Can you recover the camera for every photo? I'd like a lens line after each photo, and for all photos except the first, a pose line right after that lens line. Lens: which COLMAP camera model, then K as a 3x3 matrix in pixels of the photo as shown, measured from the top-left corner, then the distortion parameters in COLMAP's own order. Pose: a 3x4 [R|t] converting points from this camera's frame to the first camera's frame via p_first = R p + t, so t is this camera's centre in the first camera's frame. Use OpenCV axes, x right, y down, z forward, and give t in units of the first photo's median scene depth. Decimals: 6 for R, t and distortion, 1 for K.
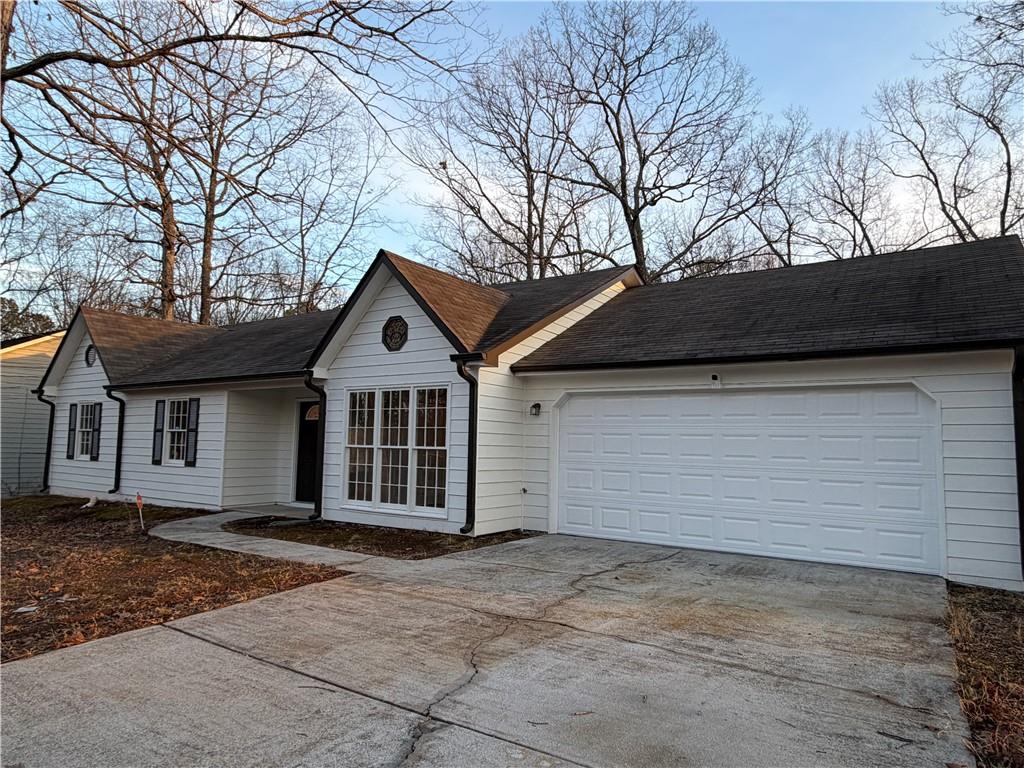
lens RADIAL K [[645.1, 0, 510.3], [0, 645.1, 392.4], [0, 0, 1]] dist [-0.000711, -0.004377]
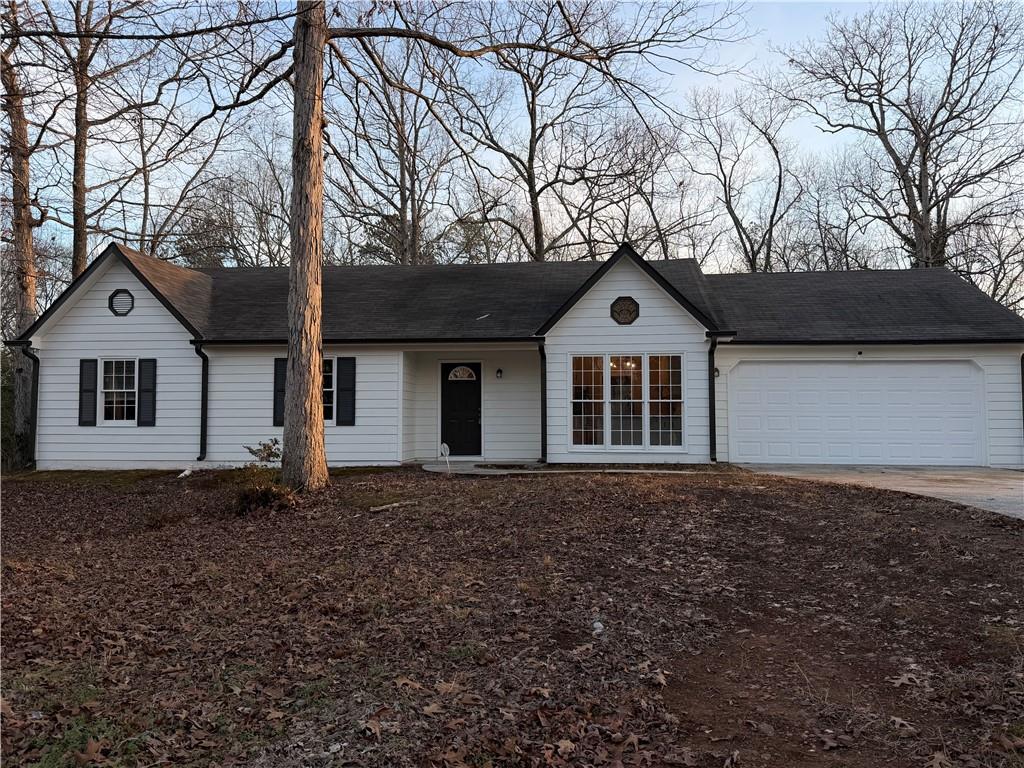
lens RADIAL K [[760.9, 0, 509.9], [0, 760.9, 382.6], [0, 0, 1]] dist [0.057747, -0.031862]
pose [[0.887905, 0.006096, 0.459987, -0.744237], [-0.022095, 0.999323, 0.029407, 0.007221], [-0.459496, -0.036274, 0.887439, -0.151558]]
